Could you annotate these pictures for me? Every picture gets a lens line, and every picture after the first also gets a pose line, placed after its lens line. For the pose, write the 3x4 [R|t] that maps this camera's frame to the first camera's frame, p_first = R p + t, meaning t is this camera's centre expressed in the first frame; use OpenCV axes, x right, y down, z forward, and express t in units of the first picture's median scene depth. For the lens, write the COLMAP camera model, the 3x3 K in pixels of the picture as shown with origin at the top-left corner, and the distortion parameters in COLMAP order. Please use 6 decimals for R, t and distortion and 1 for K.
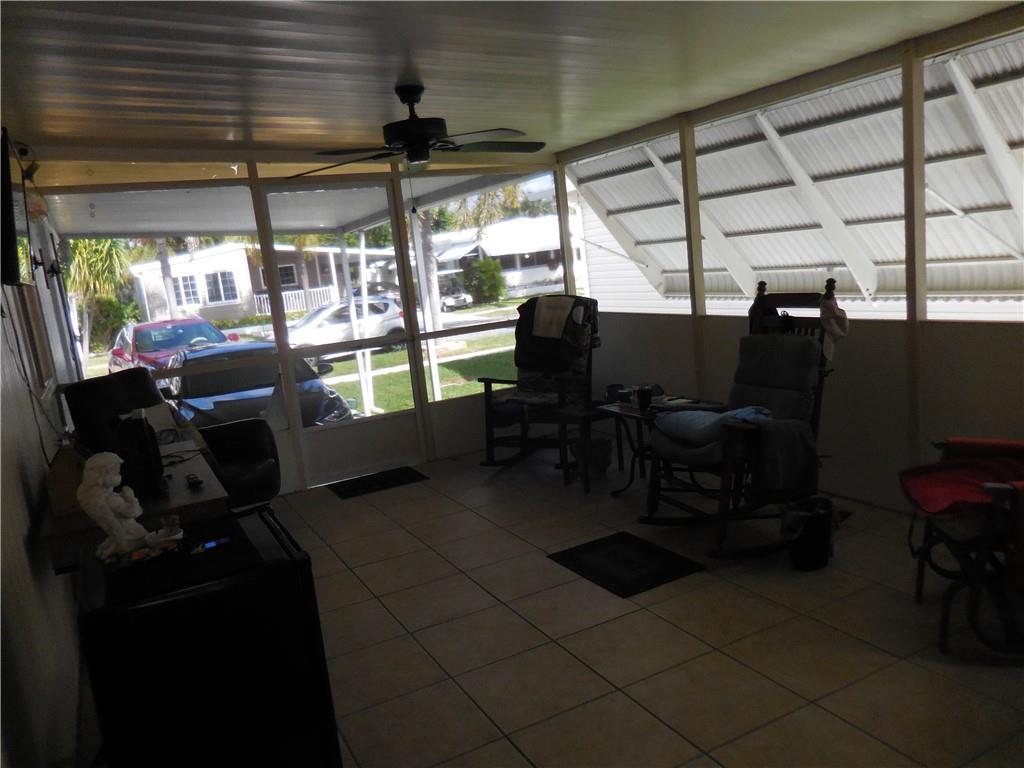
lens RADIAL K [[783.4, 0, 514.8], [0, 783.4, 389.7], [0, 0, 1]] dist [-0.003801, 0.028246]
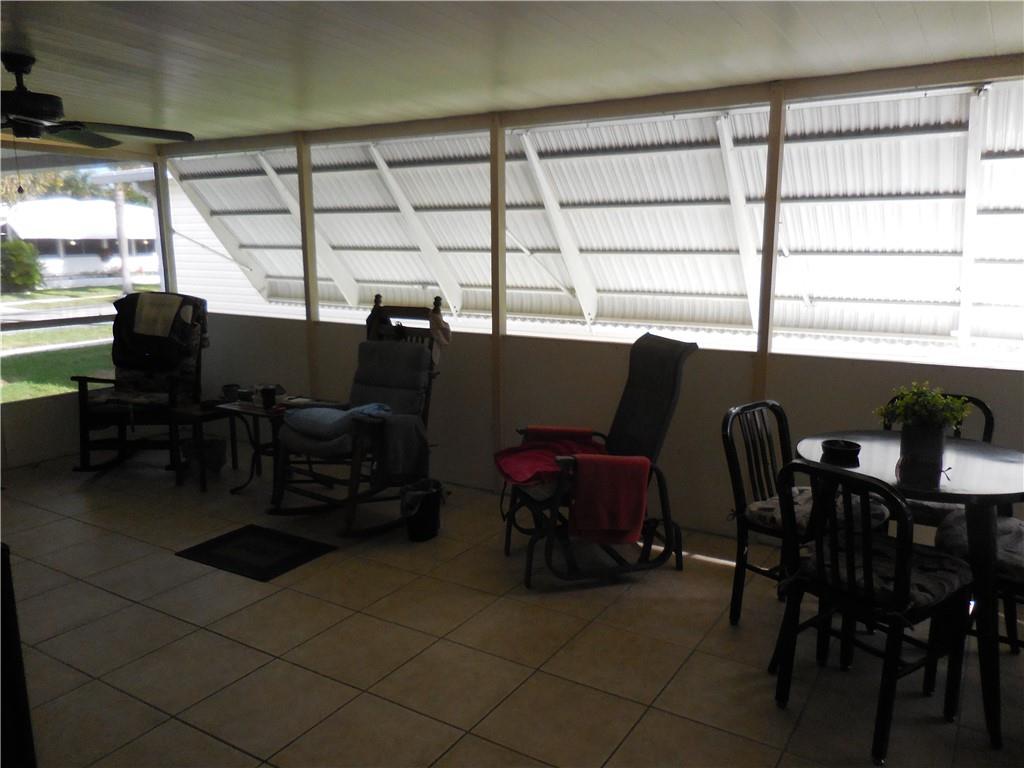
lens RADIAL K [[786.0, 0, 511.5], [0, 786.0, 382.6], [0, 0, 1]] dist [-0.001612, -0.001543]
pose [[0.859764, 0.013590, 0.510510, -0.091084], [-0.004418, 0.999806, -0.019175, 0.010029], [-0.510672, 0.014230, 0.859658, -0.071111]]
